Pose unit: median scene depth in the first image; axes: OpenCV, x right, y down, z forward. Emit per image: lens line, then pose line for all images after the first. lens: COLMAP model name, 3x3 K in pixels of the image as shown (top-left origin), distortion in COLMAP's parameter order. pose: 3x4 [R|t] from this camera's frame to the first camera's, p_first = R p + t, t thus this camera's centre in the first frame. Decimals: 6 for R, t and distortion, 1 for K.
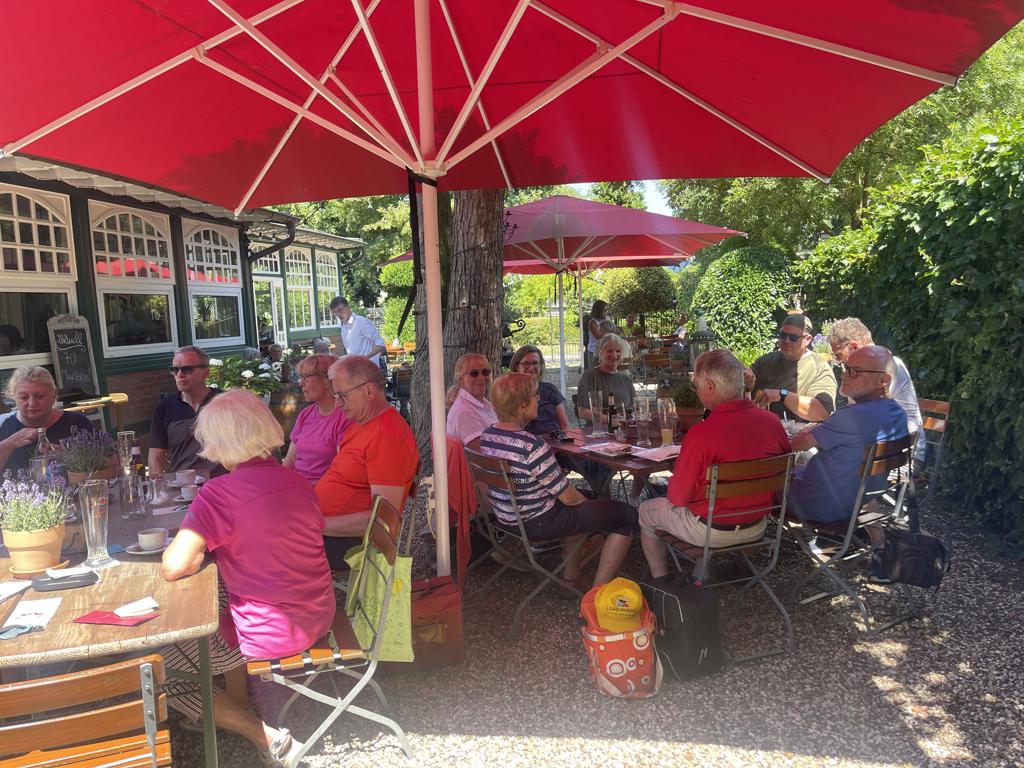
lens RADIAL K [[779.7, 0, 515.5], [0, 779.7, 388.5], [0, 0, 1]] dist [0.061396, -0.067709]
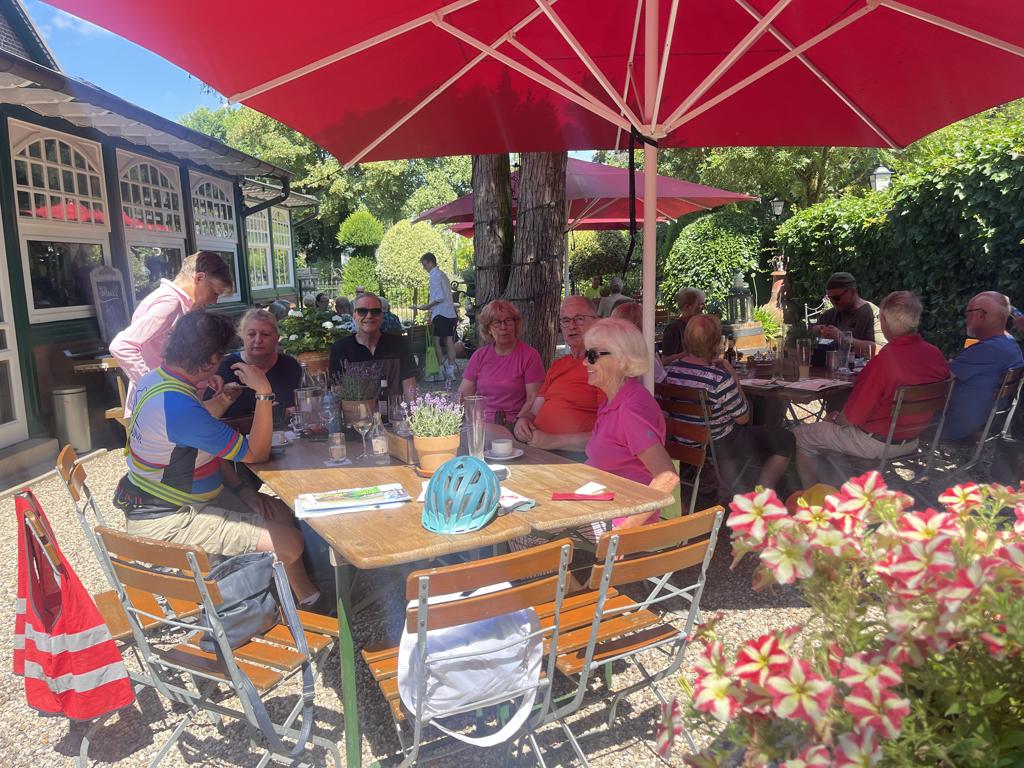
lens RADIAL K [[779.7, 0, 515.5], [0, 779.7, 388.5], [0, 0, 1]] dist [0.061396, -0.067709]
pose [[0.991455, -0.009212, 0.130123, -0.374272], [0.003409, 0.998992, 0.044749, 0.031860], [-0.130404, -0.043923, 0.990488, -0.094291]]
